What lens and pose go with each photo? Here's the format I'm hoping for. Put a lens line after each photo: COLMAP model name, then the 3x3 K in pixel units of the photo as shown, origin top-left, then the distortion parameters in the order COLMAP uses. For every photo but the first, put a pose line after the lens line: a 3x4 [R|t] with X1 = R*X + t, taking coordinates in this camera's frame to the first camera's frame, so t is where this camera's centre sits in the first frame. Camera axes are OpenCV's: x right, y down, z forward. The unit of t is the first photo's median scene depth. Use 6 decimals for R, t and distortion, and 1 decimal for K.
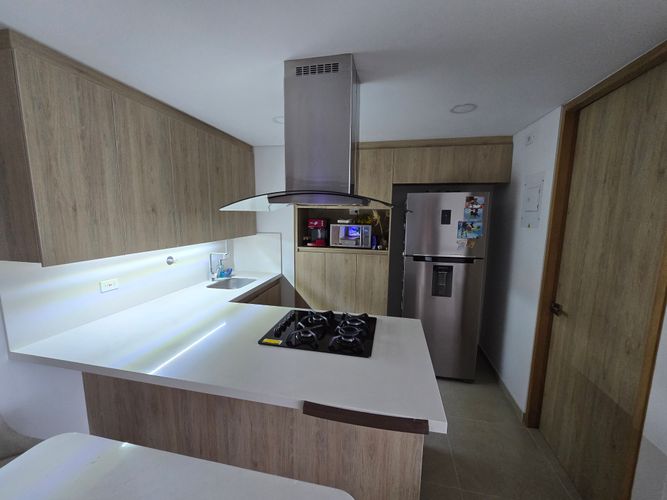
lens RADIAL K [[272.0, 0, 330.6], [0, 272.0, 250.9], [0, 0, 1]] dist [-0.001588, -0.000263]
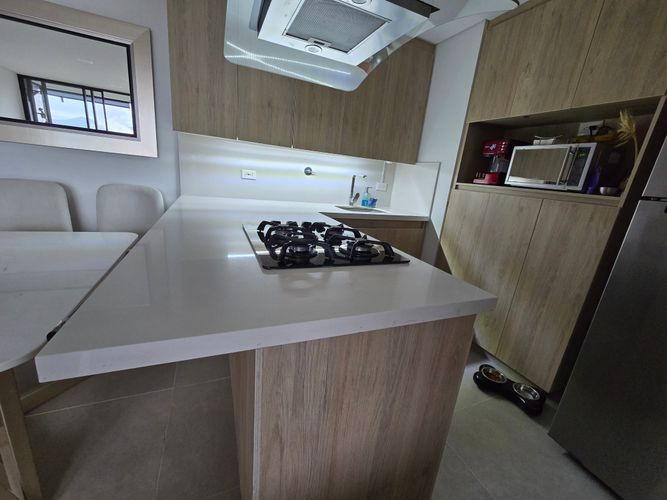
lens RADIAL K [[272.0, 0, 330.5], [0, 272.0, 249.7], [0, 0, 1]] dist [-0.001588, -0.000263]
pose [[0.581011, 0.262352, -0.770453, 0.291094], [-0.205610, 0.963232, 0.172942, 0.102631], [0.787497, 0.057932, 0.613590, 0.337667]]
